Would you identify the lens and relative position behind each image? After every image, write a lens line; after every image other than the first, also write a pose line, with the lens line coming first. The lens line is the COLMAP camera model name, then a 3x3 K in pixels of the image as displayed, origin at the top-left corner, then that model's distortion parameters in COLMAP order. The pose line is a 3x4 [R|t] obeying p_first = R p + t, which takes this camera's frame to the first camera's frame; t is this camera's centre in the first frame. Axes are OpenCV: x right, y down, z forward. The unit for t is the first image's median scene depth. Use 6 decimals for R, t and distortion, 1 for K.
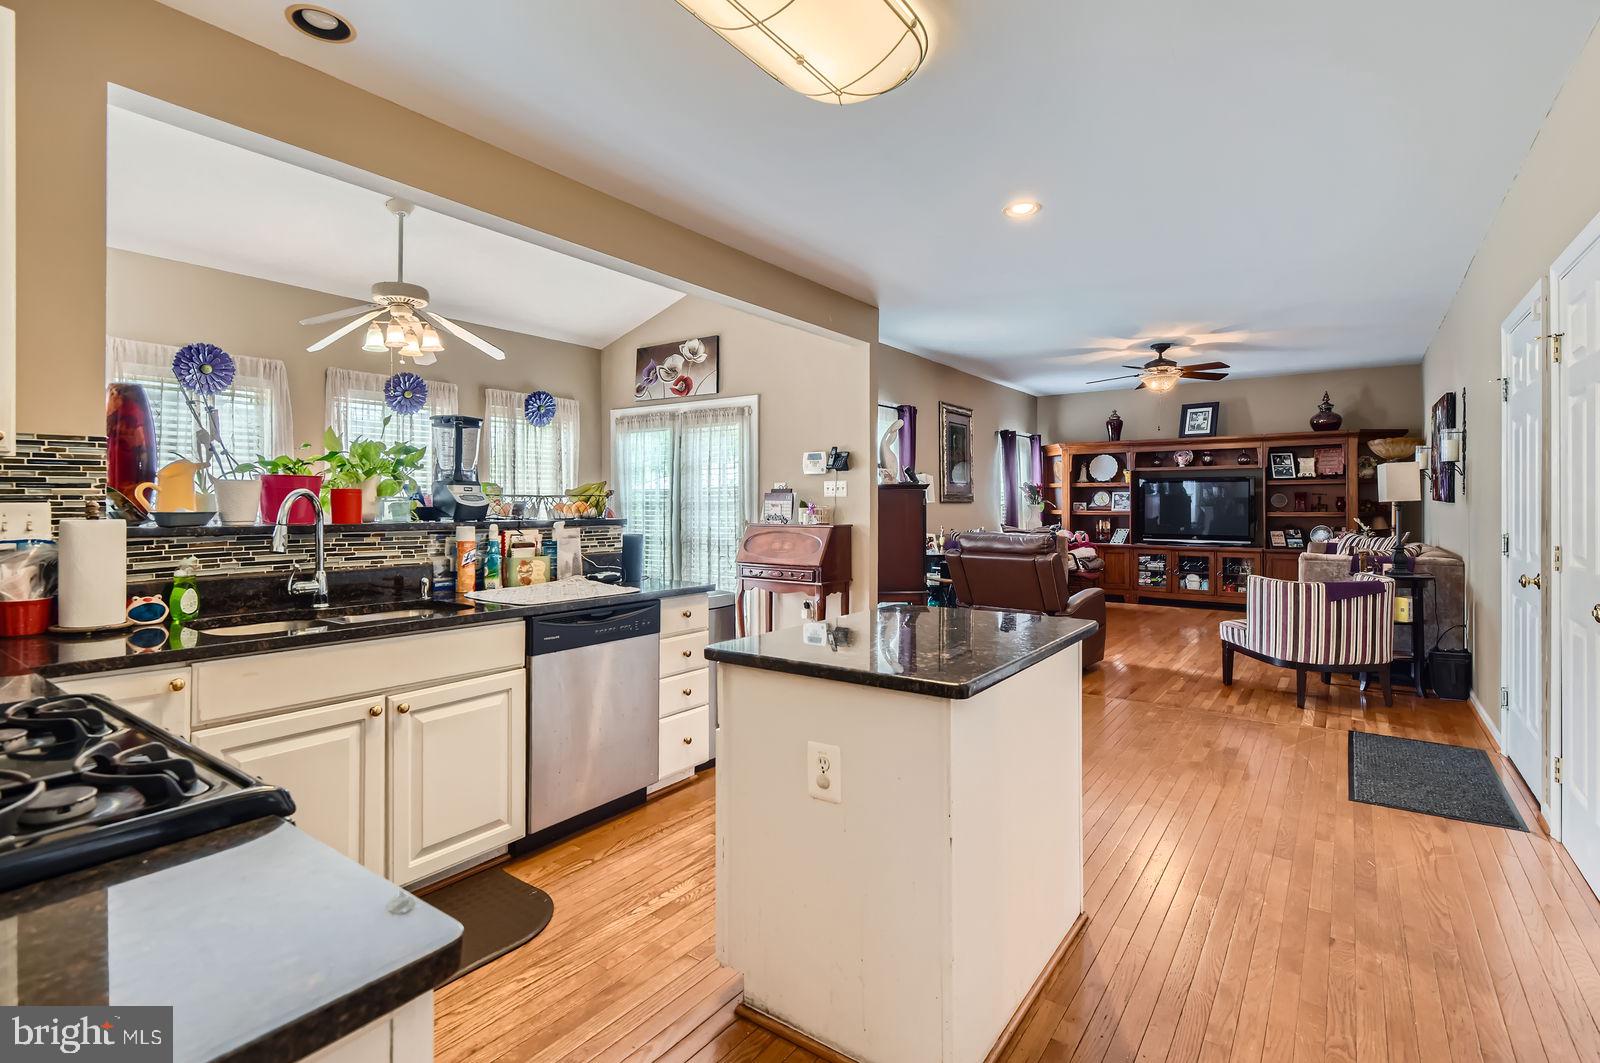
lens RADIAL K [[745.9, 0, 789.6], [0, 745.9, 502.1], [0, 0, 1]] dist [0.002212, -0.000054]
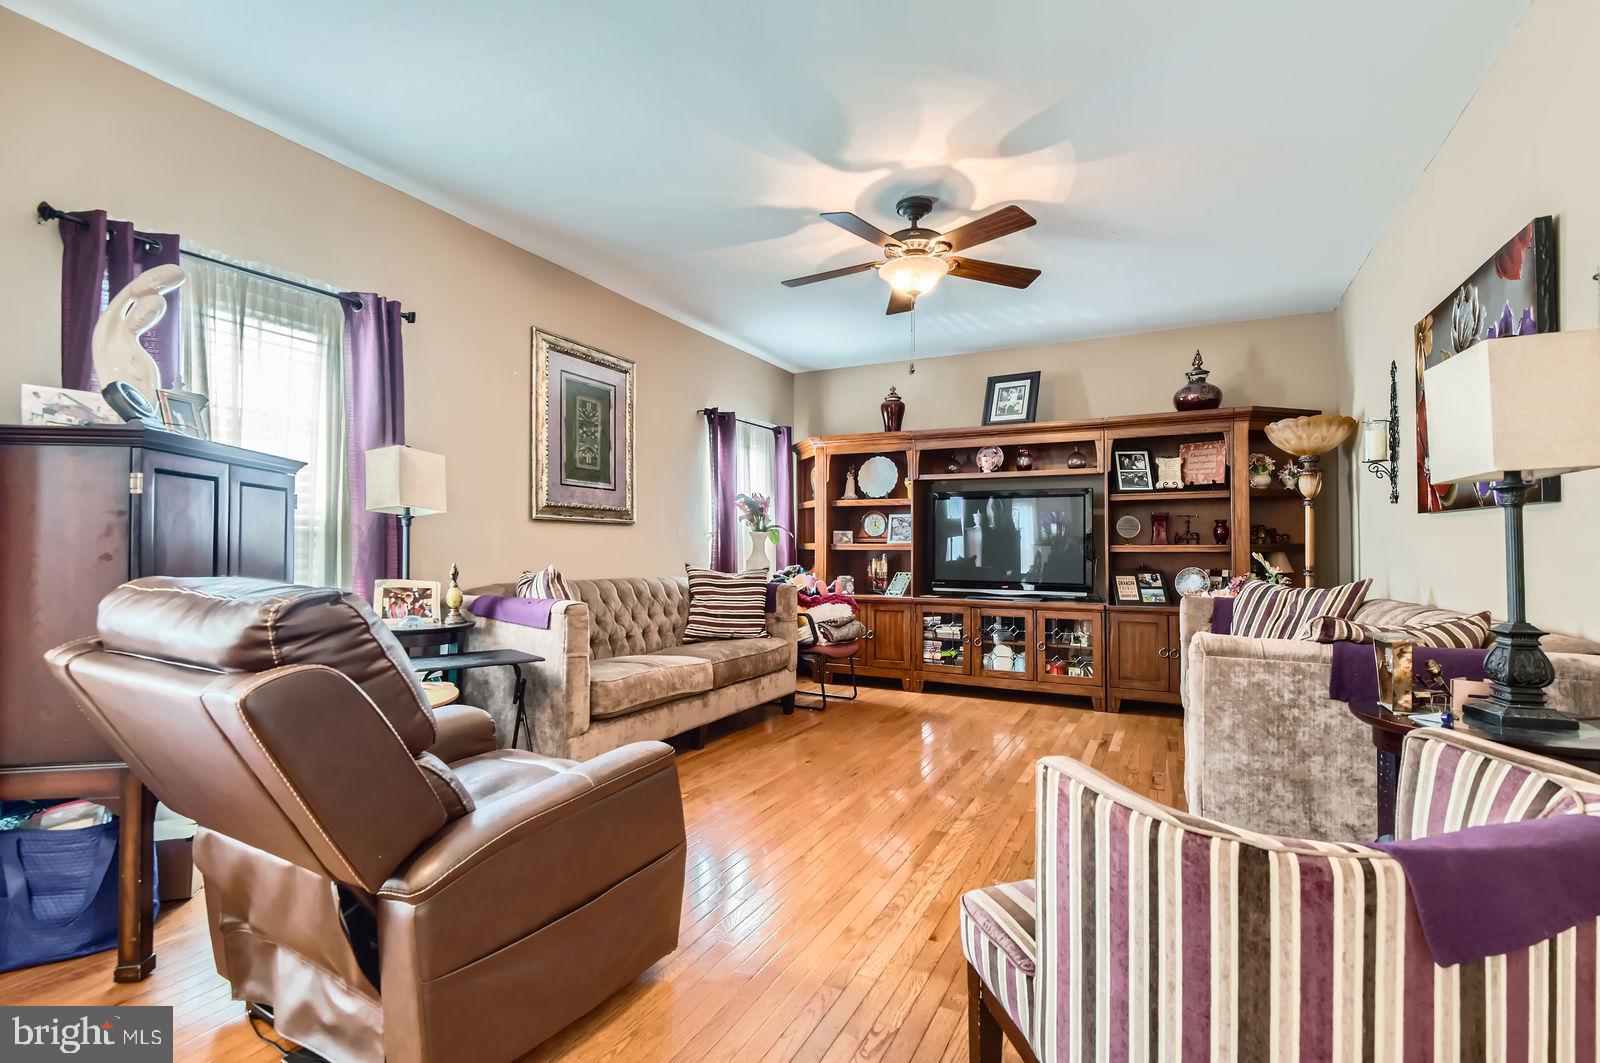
lens RADIAL K [[734.8, 0, 800.0], [0, 734.8, 531.5], [0, 0, 1]] dist [0.002548, 0.000419]
pose [[0.985643, 0.011201, 0.168470, 0.271413], [-0.007395, 0.999703, -0.023201, 0.017171], [-0.168680, 0.021622, 0.985434, 0.424802]]
